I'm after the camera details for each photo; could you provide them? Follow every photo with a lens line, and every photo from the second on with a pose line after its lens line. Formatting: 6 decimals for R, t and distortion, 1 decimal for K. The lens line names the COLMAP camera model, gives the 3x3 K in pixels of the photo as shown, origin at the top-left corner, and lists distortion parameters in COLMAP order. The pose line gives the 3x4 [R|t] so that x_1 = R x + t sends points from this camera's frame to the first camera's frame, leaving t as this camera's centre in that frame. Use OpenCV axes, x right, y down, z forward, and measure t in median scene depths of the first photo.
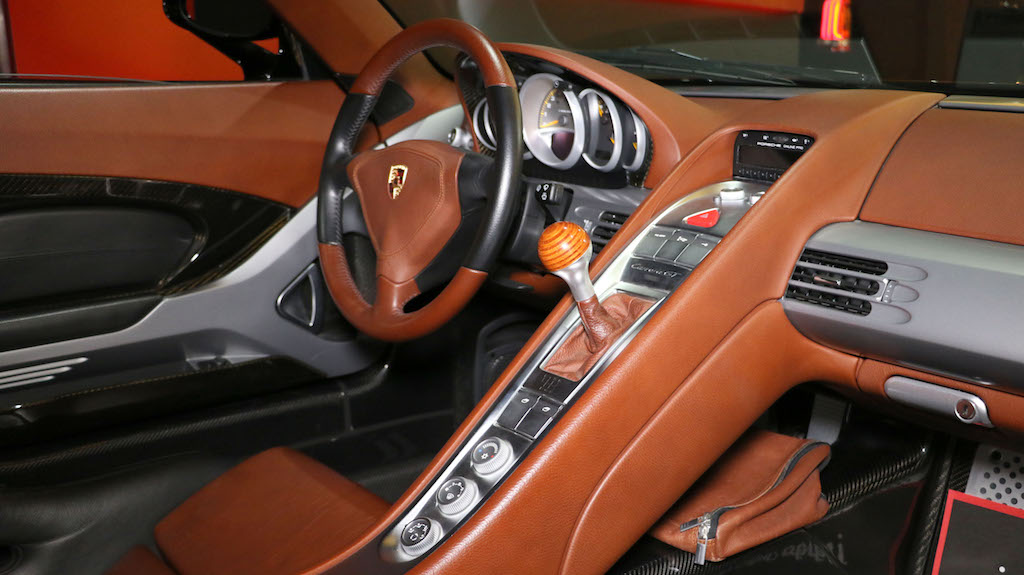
lens RADIAL K [[1158.7, 0, 512.0], [0, 1158.7, 287.5], [0, 0, 1]] dist [-0.018520, -0.014497]
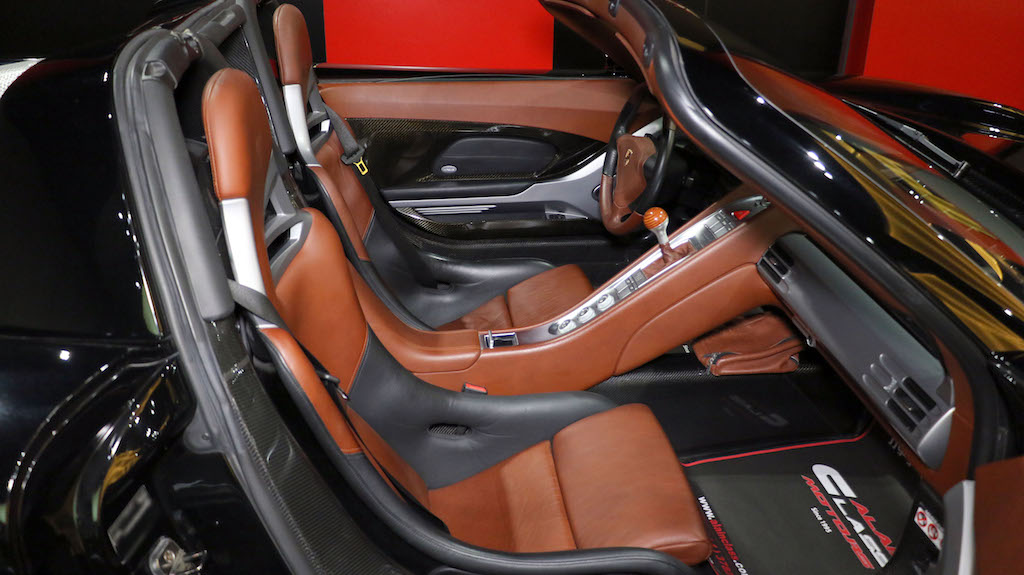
lens RADIAL K [[918.7, 0, 518.4], [0, 918.7, 284.4], [0, 0, 1]] dist [-0.154831, 0.100503]
pose [[0.859061, 0.244223, -0.449854, 0.473249], [-0.138669, 0.957013, 0.254749, -0.240470], [0.492732, -0.156464, 0.855999, -0.464126]]
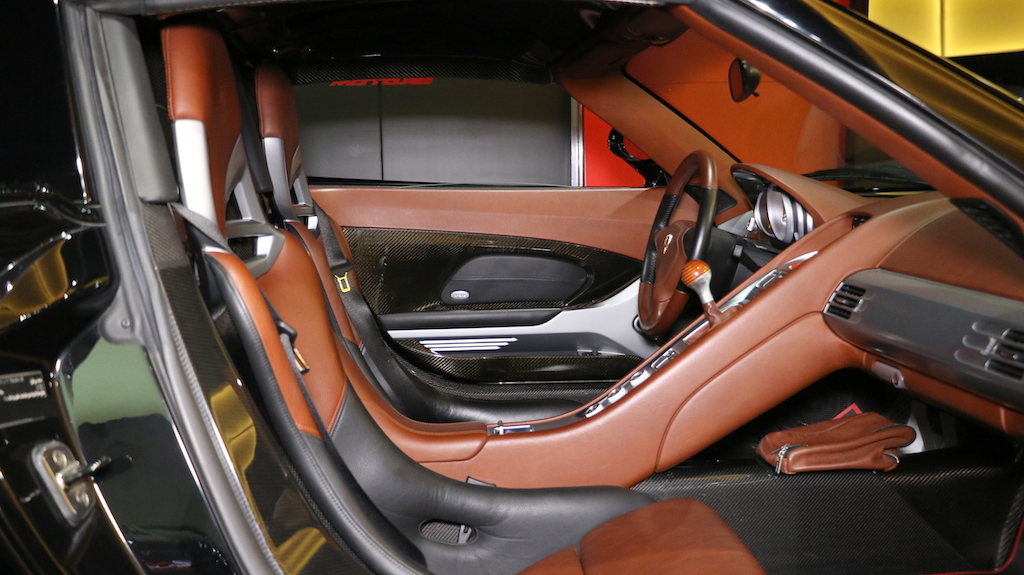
lens RADIAL K [[1158.7, 0, 512.0], [0, 1158.7, 287.5], [0, 0, 1]] dist [-0.018520, -0.014497]
pose [[0.830316, 0.054286, -0.554643, 0.615929], [-0.116732, 0.990108, -0.077843, 0.123418], [0.544931, 0.129379, 0.828439, -0.495940]]
